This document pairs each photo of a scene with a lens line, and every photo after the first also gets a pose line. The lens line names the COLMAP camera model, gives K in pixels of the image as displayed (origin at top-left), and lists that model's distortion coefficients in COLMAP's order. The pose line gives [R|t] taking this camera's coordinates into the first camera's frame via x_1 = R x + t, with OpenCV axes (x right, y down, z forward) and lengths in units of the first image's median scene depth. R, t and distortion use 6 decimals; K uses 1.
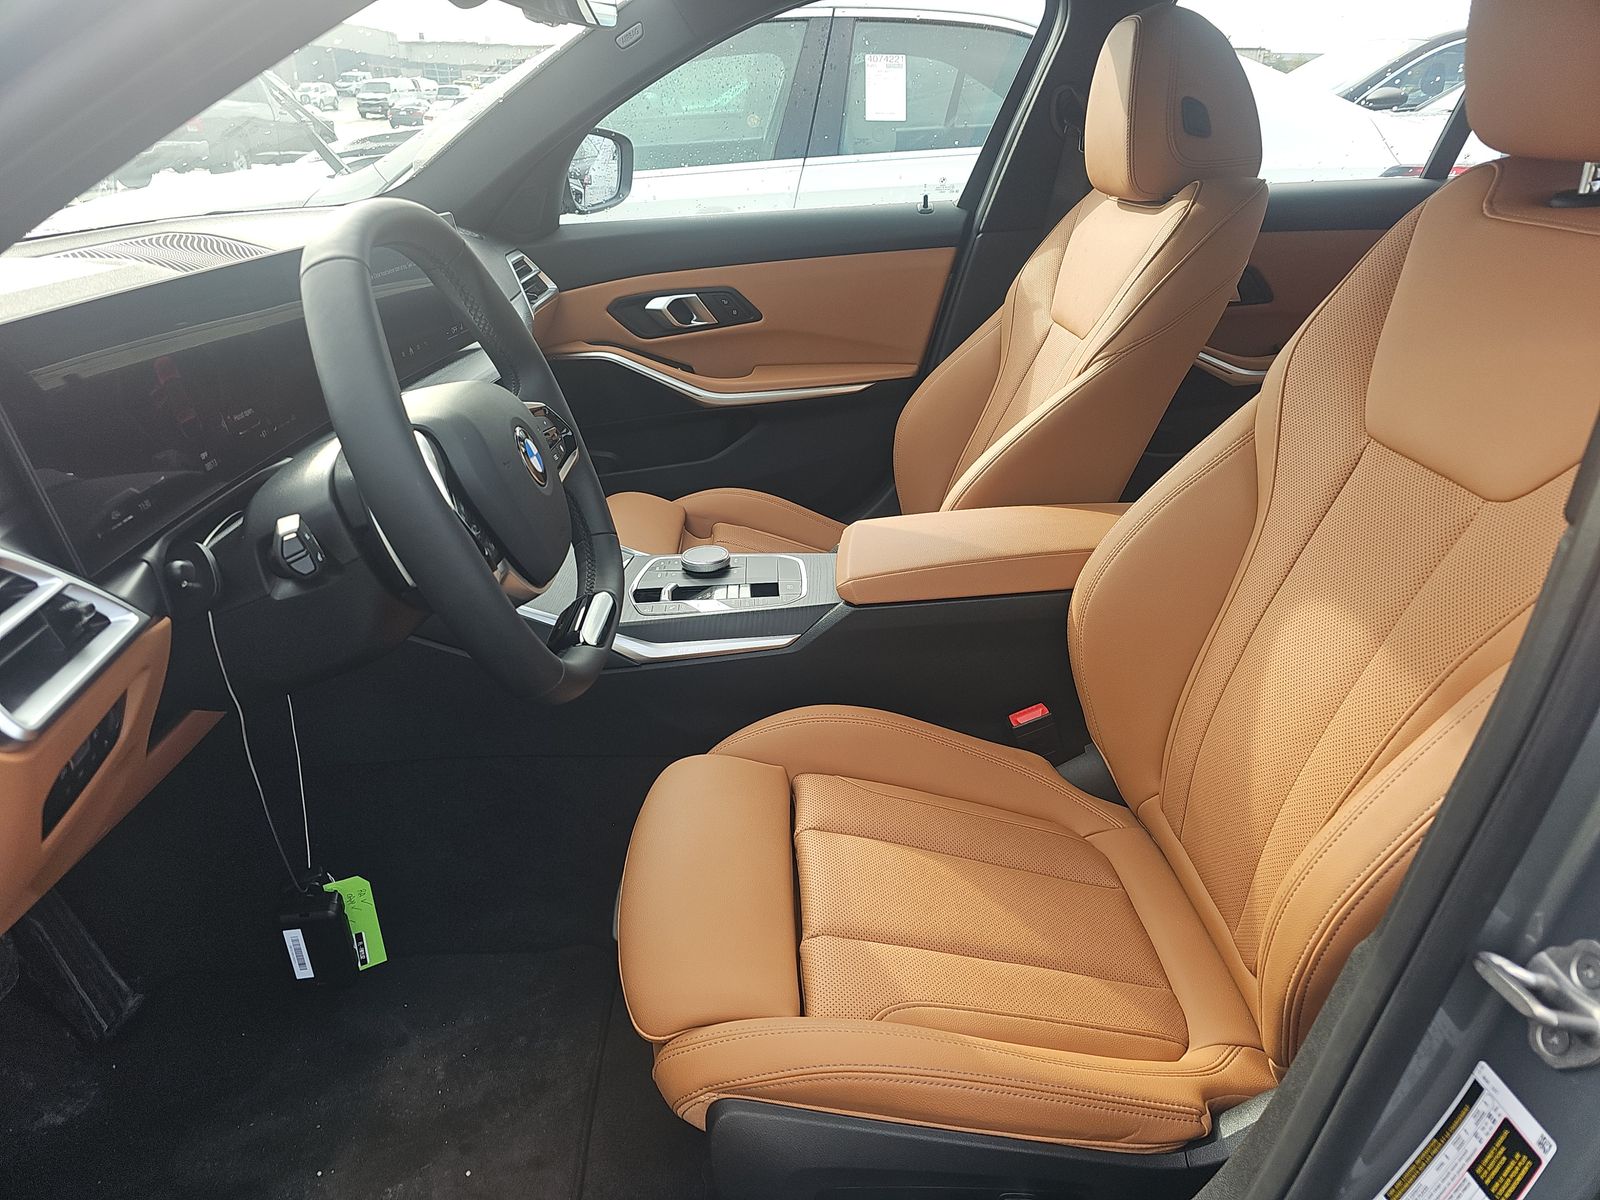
lens RADIAL K [[1048.1, 0, 798.9], [0, 1048.1, 607.8], [0, 0, 1]] dist [0.015748, -0.015663]
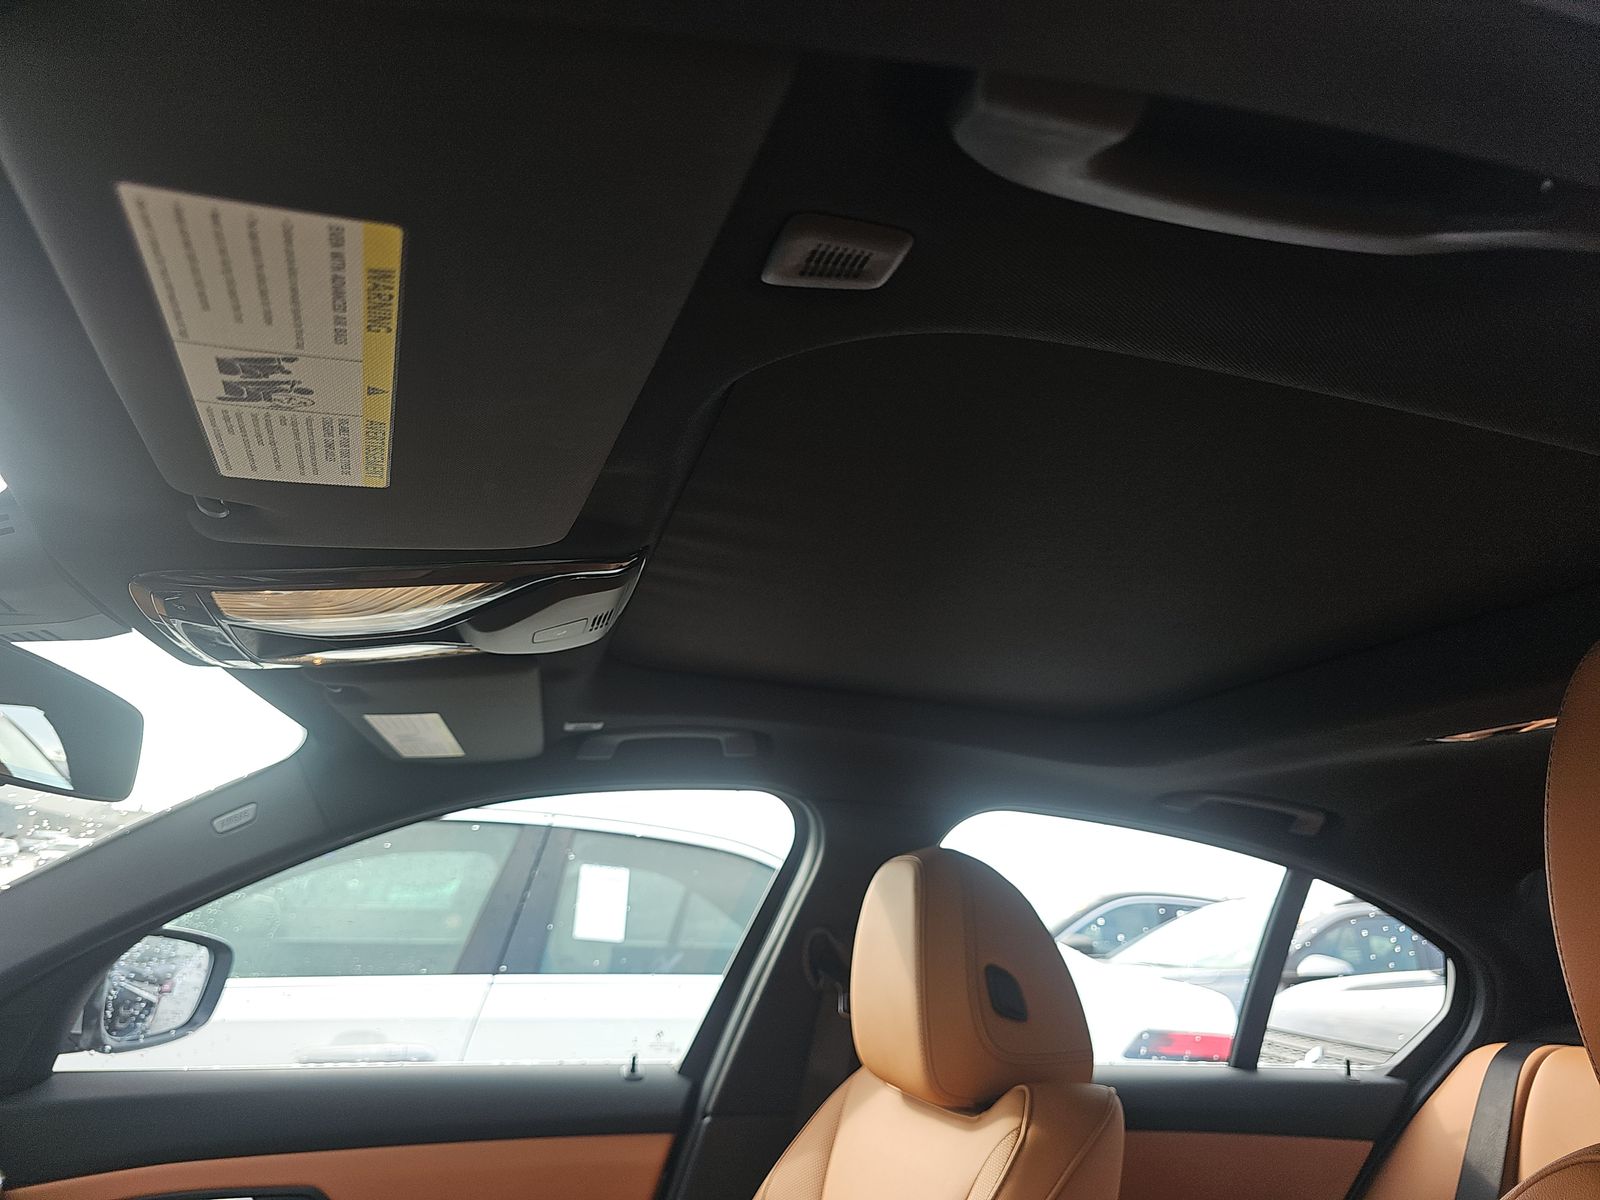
lens RADIAL K [[1048.1, 0, 796.7], [0, 1048.1, 606.9], [0, 0, 1]] dist [0.015748, -0.015663]
pose [[0.968476, 0.141469, 0.205040, 0.037519], [0.030688, 0.749070, -0.661780, -0.142875], [-0.247211, 0.647210, 0.721115, 0.254424]]
